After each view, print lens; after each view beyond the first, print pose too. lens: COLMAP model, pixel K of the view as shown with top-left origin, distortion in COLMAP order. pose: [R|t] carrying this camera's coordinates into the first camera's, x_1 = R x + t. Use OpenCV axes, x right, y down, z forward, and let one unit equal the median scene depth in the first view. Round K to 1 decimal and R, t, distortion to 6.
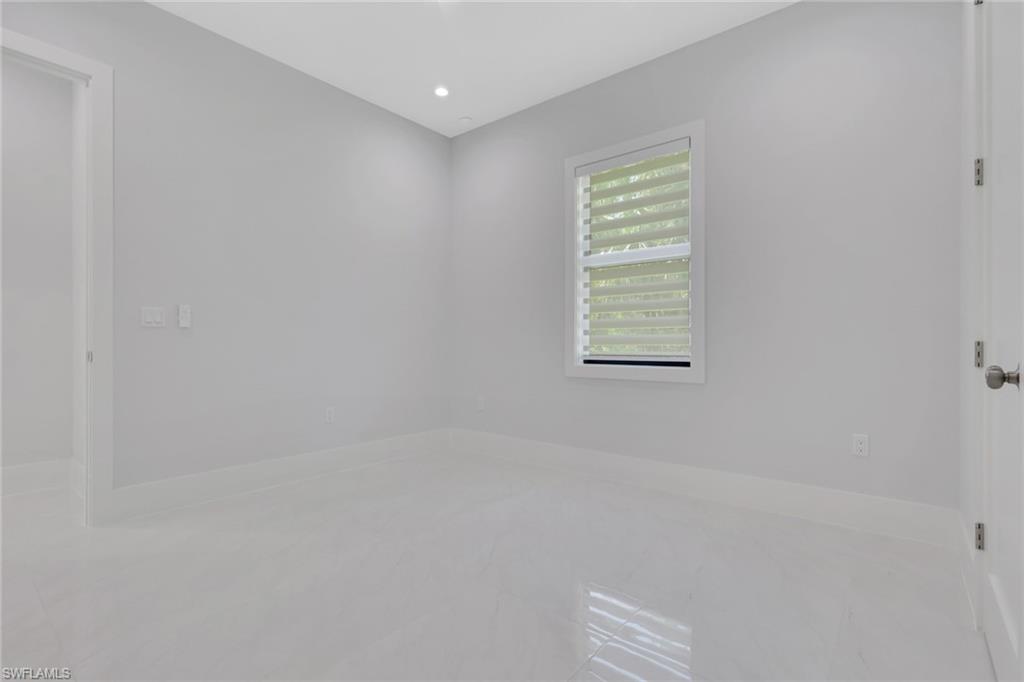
lens RADIAL K [[481.9, 0, 522.3], [0, 481.9, 344.5], [0, 0, 1]] dist [0.000881, 0.000742]
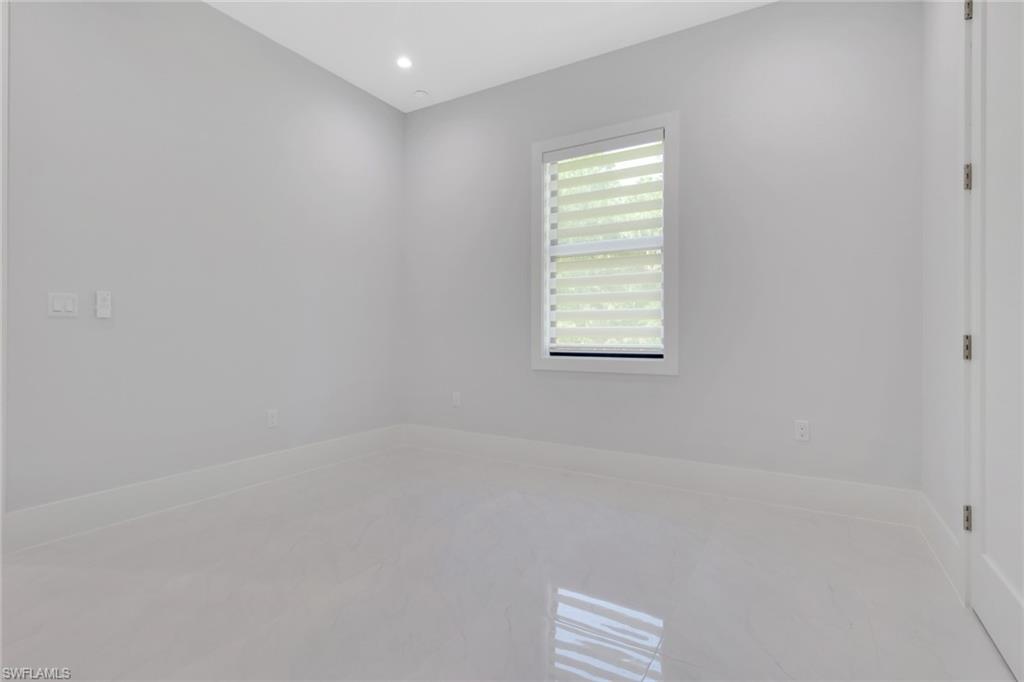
lens RADIAL K [[481.9, 0, 511.8], [0, 481.9, 336.5], [0, 0, 1]] dist [0.000881, 0.000742]
pose [[0.986977, -0.002019, 0.160850, -0.116825], [0.001155, 0.999984, 0.005463, -0.005670], [-0.160859, -0.005206, 0.986964, 0.060588]]
